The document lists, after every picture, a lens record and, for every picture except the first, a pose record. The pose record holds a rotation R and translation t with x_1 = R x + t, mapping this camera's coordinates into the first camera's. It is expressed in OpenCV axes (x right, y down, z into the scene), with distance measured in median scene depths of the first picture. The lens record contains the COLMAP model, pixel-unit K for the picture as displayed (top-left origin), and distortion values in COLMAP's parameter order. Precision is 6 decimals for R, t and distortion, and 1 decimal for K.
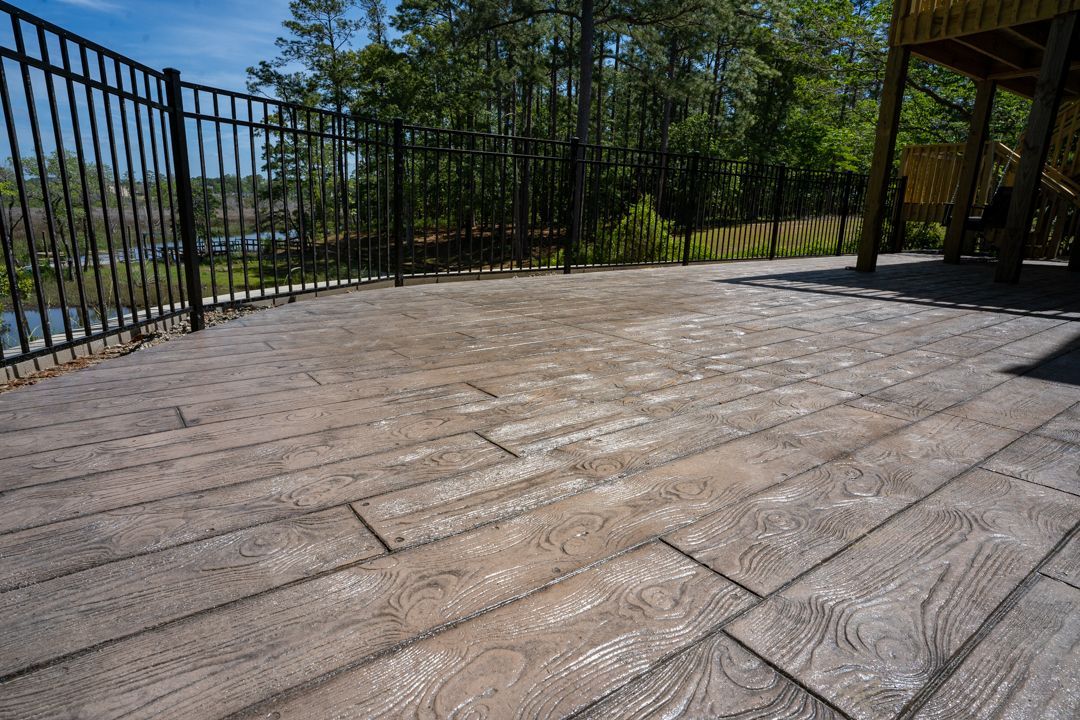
lens RADIAL K [[599.4, 0, 540.0], [0, 599.4, 360.0], [0, 0, 1]] dist [-0.048991, 0.033986]
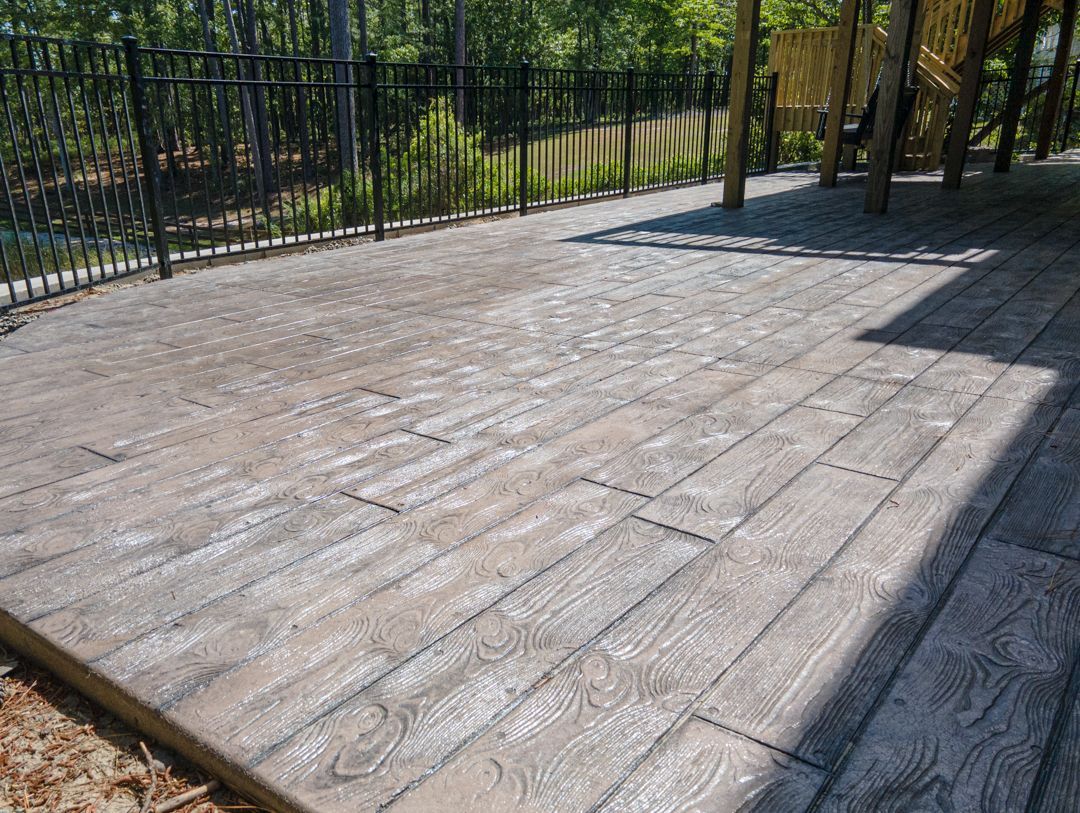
lens RADIAL K [[788.8, 0, 540.0], [0, 788.8, 406.5], [0, 0, 1]] dist [0.044037, 0.000759]
pose [[0.963954, -0.122096, 0.236401, -0.177331], [0.102175, 0.990239, 0.094803, -0.032166], [-0.245669, -0.067231, 0.967020, -0.438525]]
